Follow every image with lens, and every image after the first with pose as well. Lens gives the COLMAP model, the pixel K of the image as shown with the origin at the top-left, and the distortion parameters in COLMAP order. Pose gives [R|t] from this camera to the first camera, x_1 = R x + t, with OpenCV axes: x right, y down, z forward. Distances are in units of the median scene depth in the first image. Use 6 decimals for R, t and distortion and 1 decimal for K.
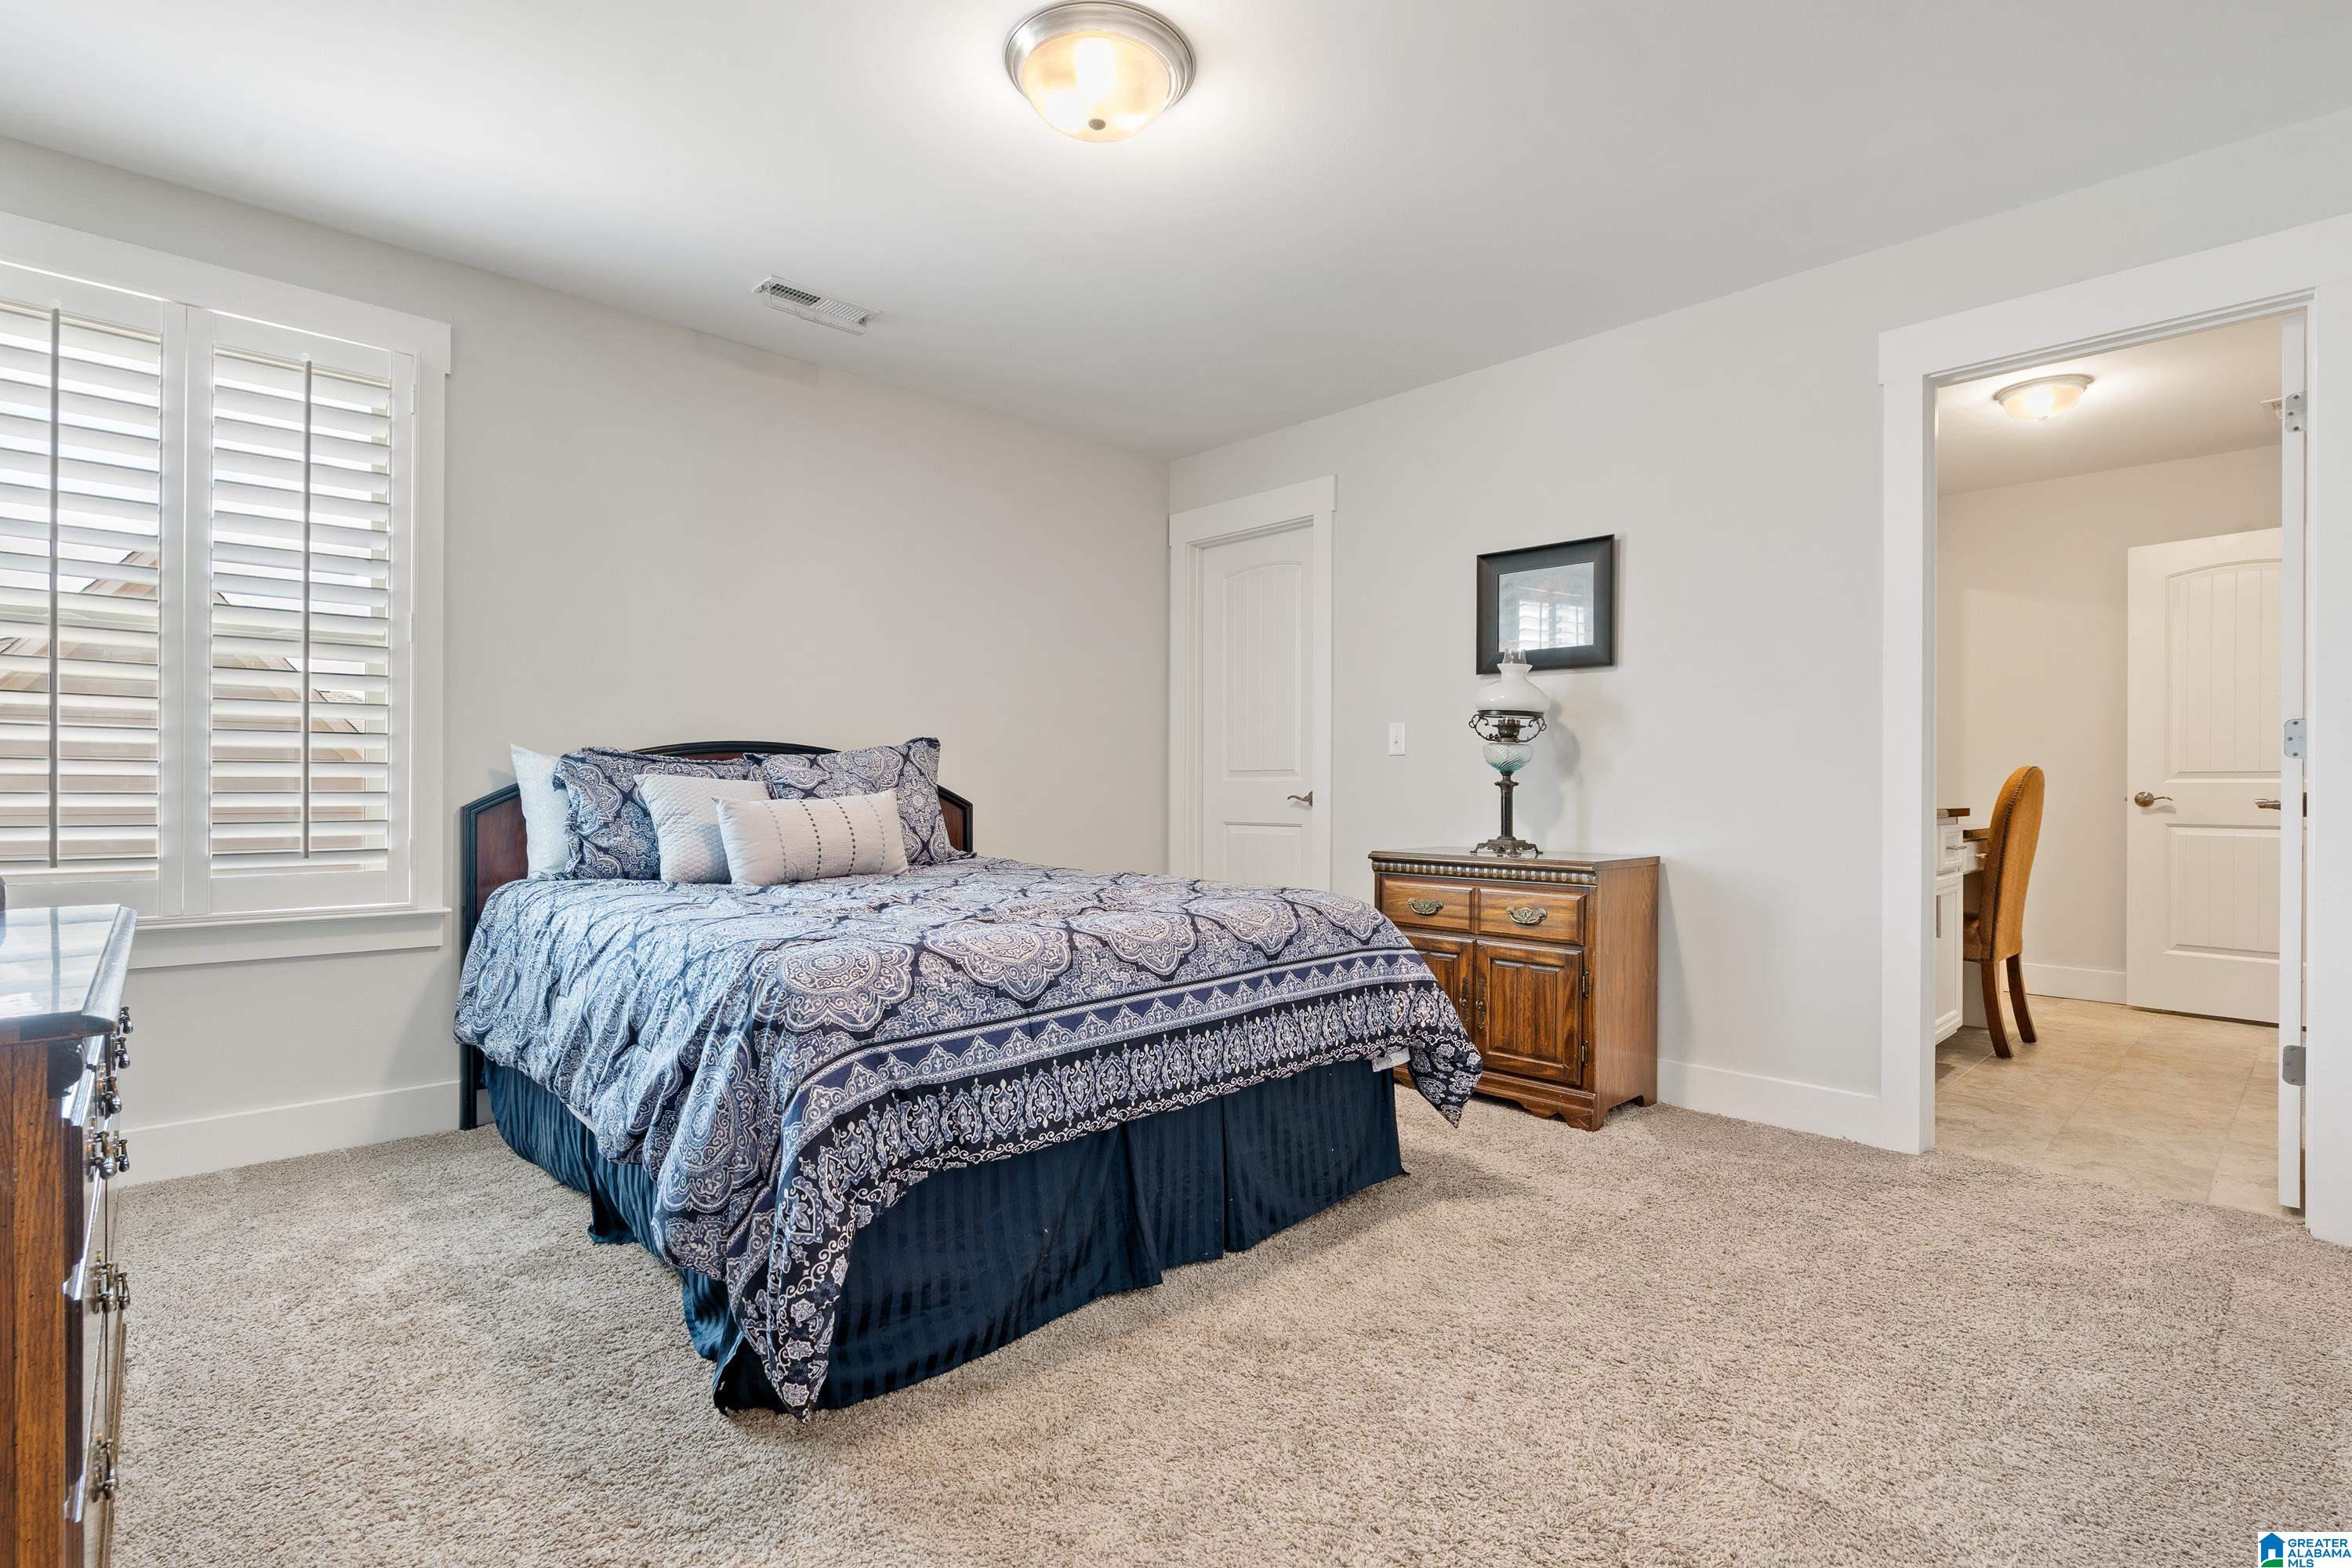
lens RADIAL K [[1106.5, 0, 1189.8], [0, 1106.5, 795.8], [0, 0, 1]] dist [0.002106, 0.000333]
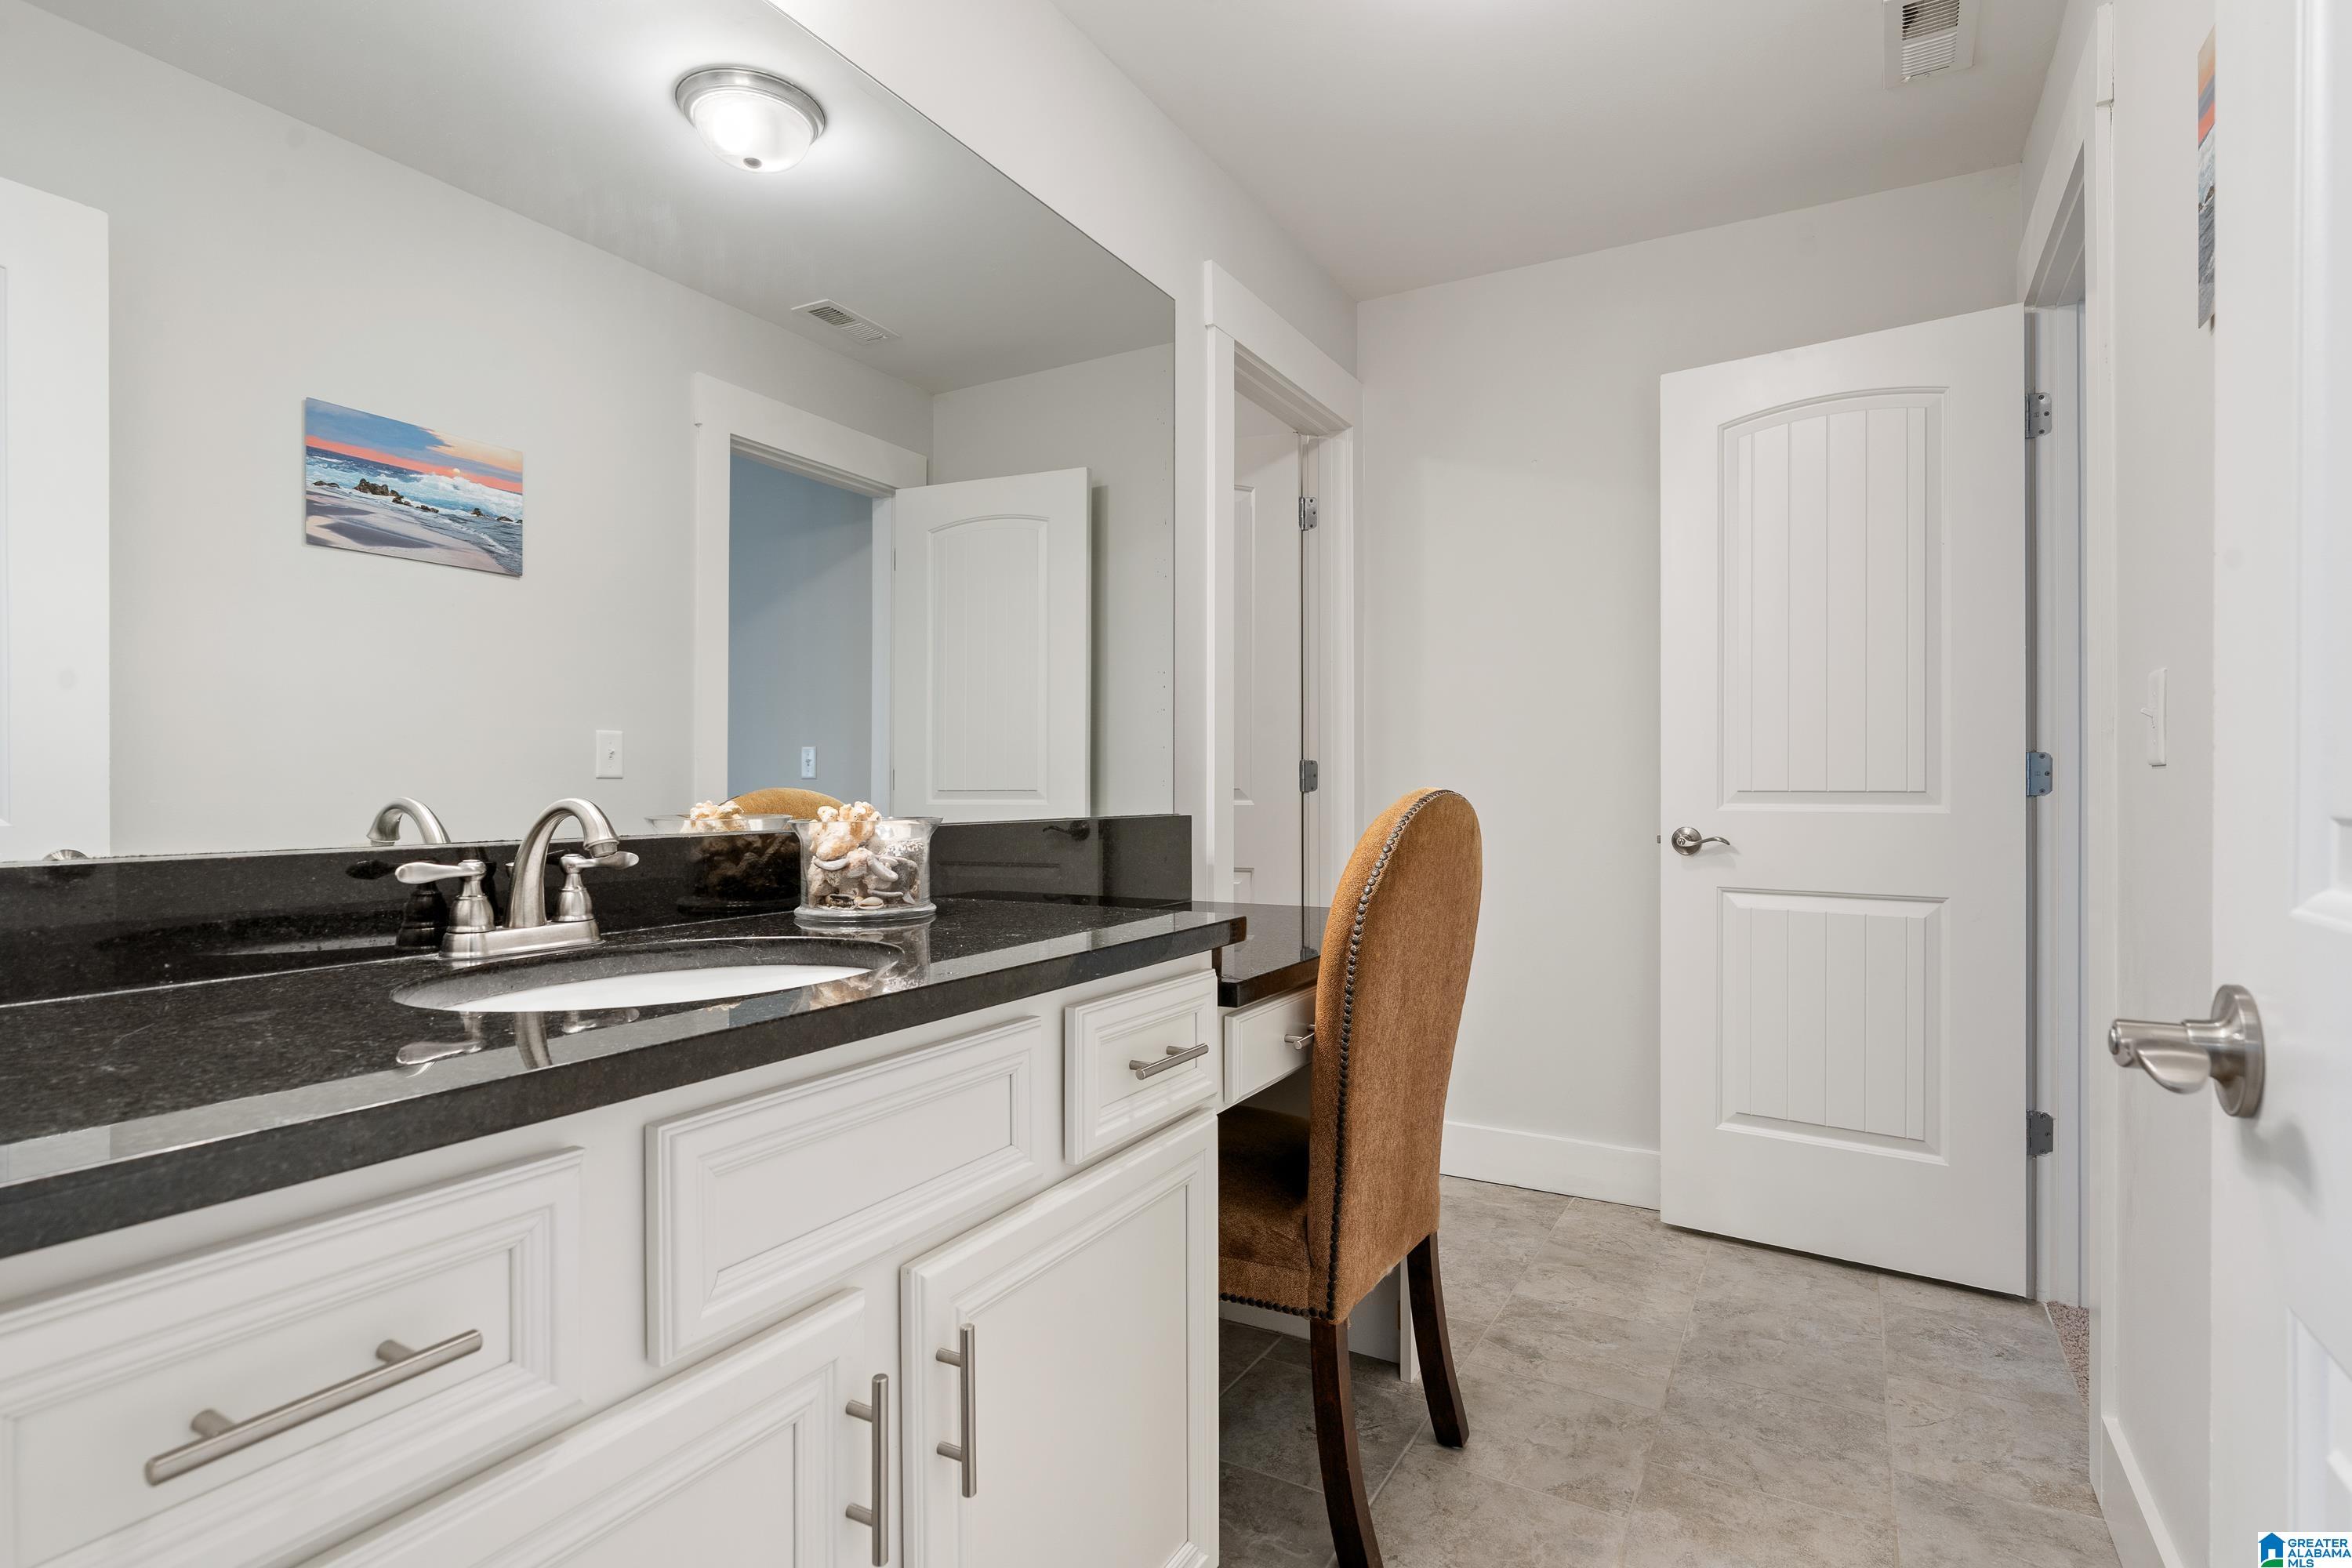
lens RADIAL K [[1106.5, 0, 1189.8], [0, 1106.5, 795.8], [0, 0, 1]] dist [0.002106, 0.000333]
pose [[0.960960, -0.005047, 0.276642, 0.302916], [0.004668, 0.999987, 0.002027, -0.012972], [-0.276649, -0.000657, 0.960971, 0.346616]]
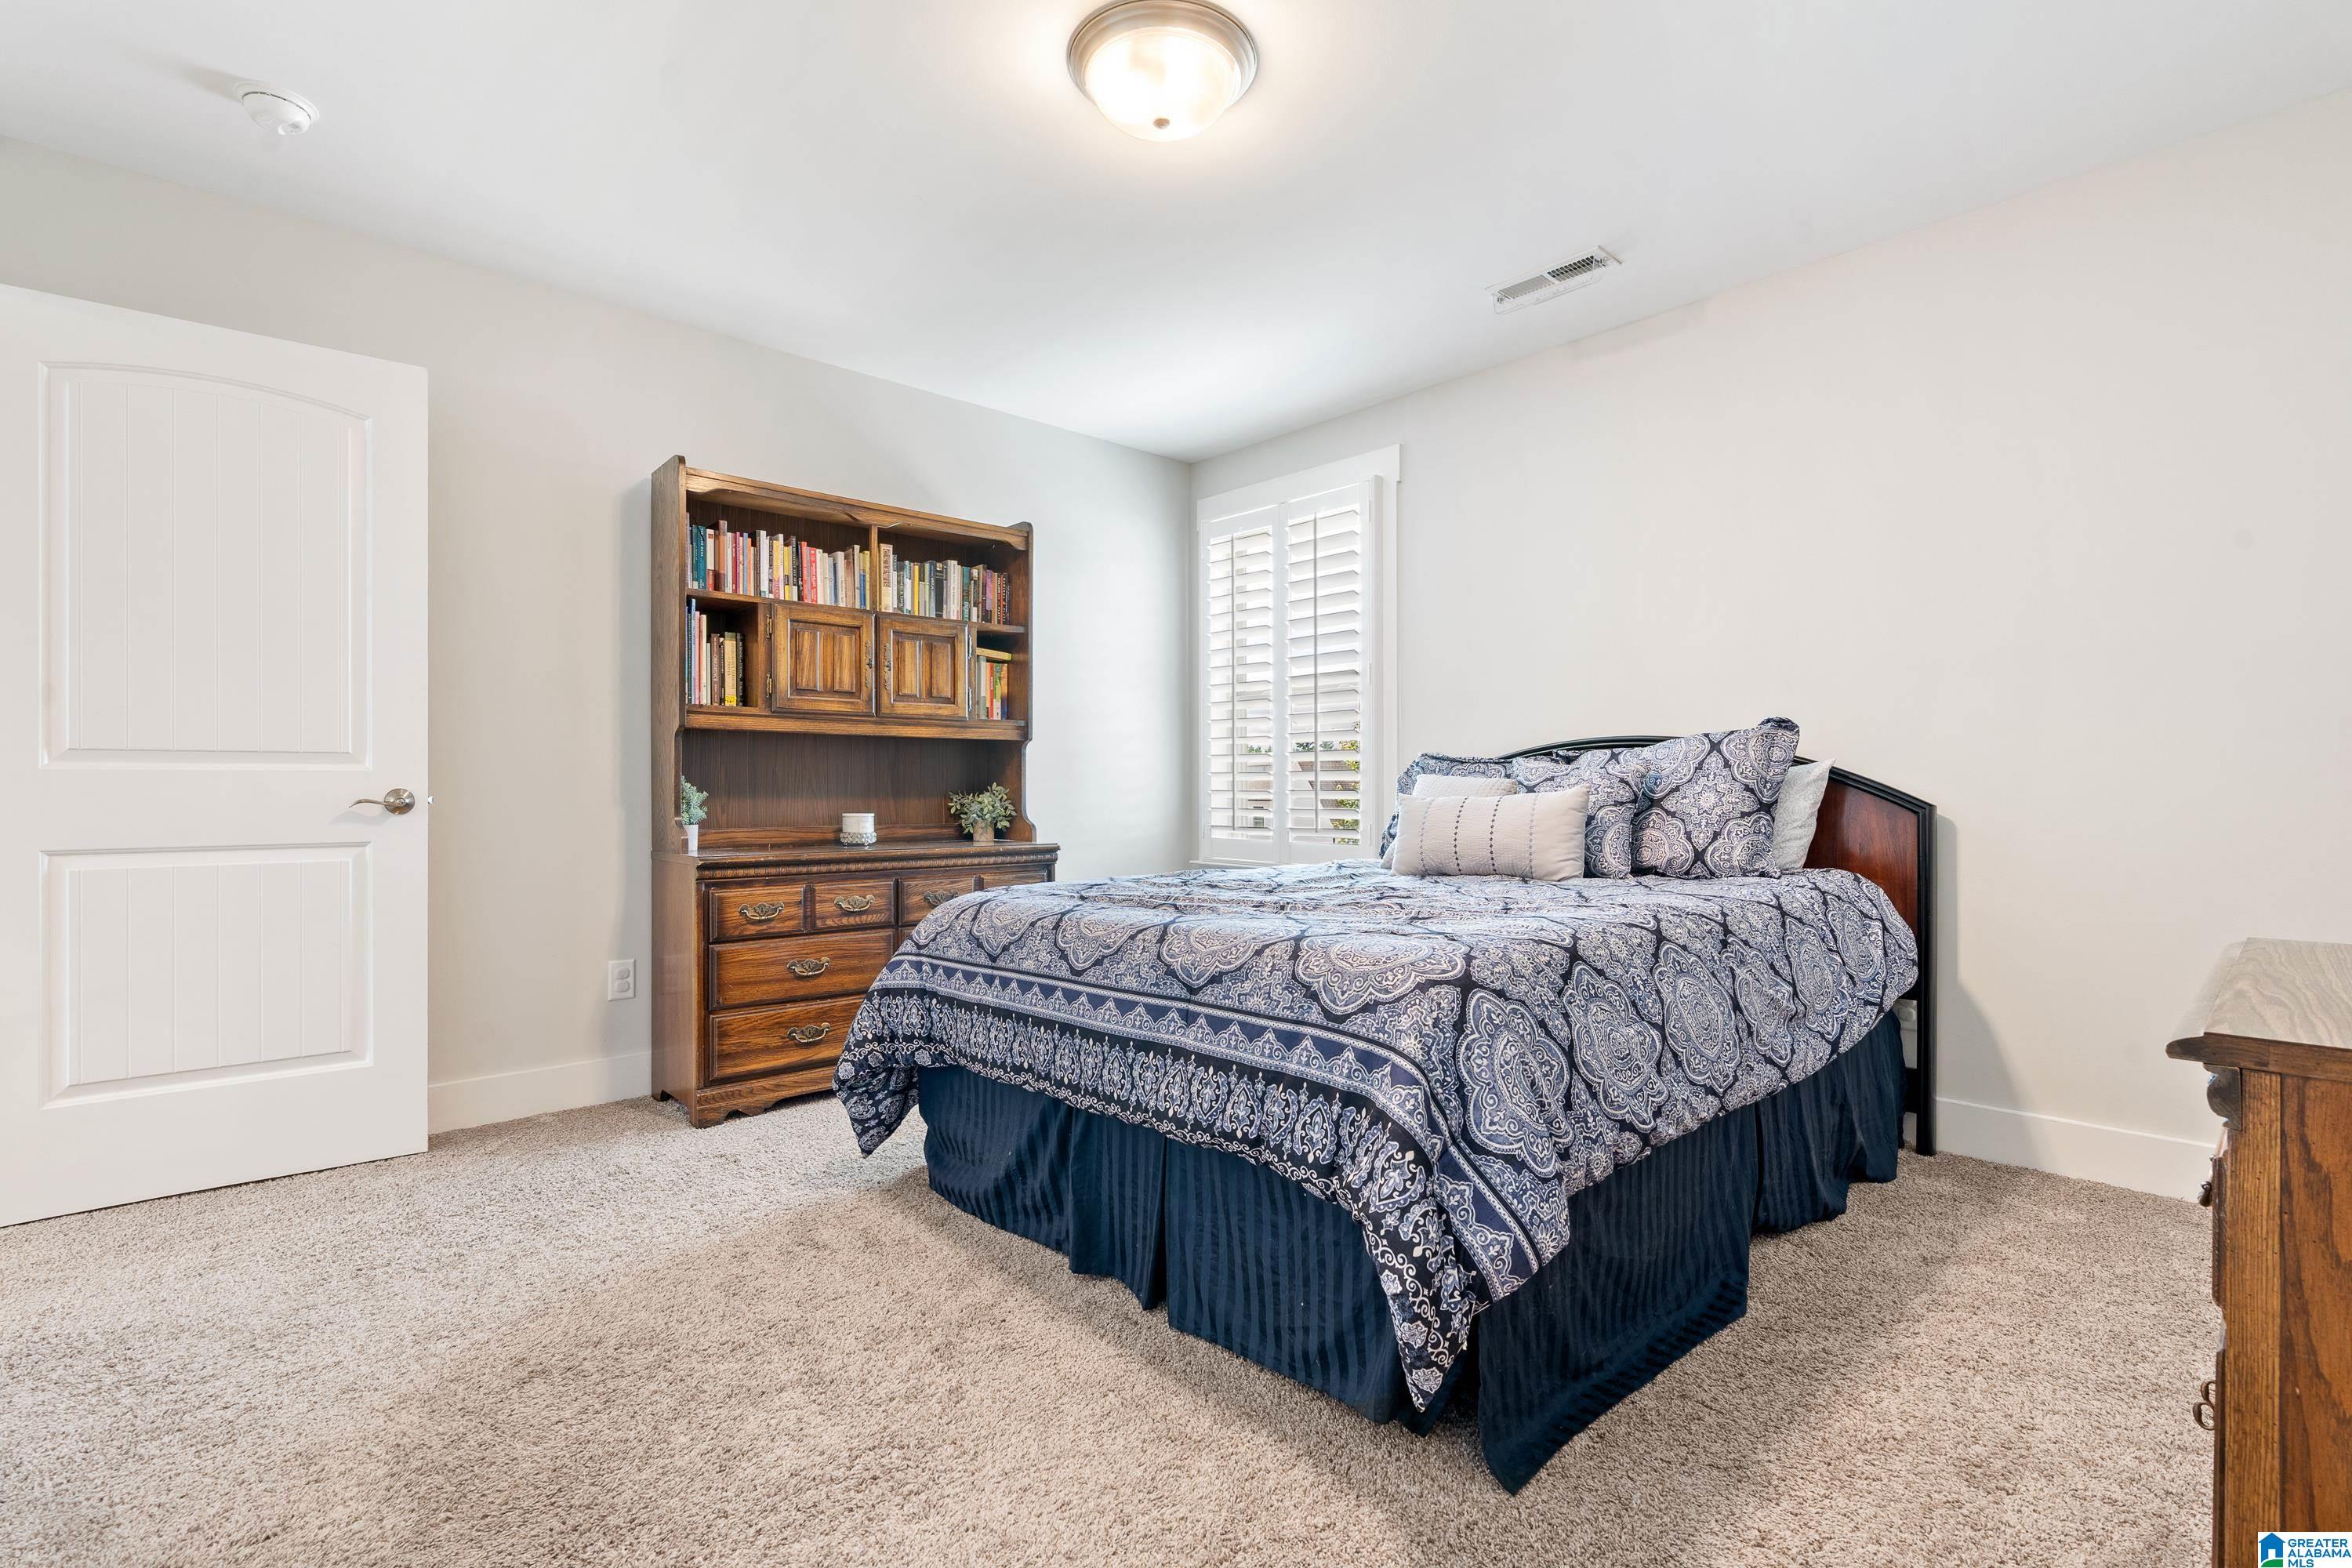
lens RADIAL K [[1136.2, 0, 1176.0], [0, 1136.2, 784.0], [0, 0, 1]] dist [-0.001460, -0.000180]
pose [[-0.057841, -0.006340, -0.998306, 0.999315], [-0.000788, 0.999980, -0.006305, -0.000913], [0.998326, 0.000422, -0.057845, 1.139777]]
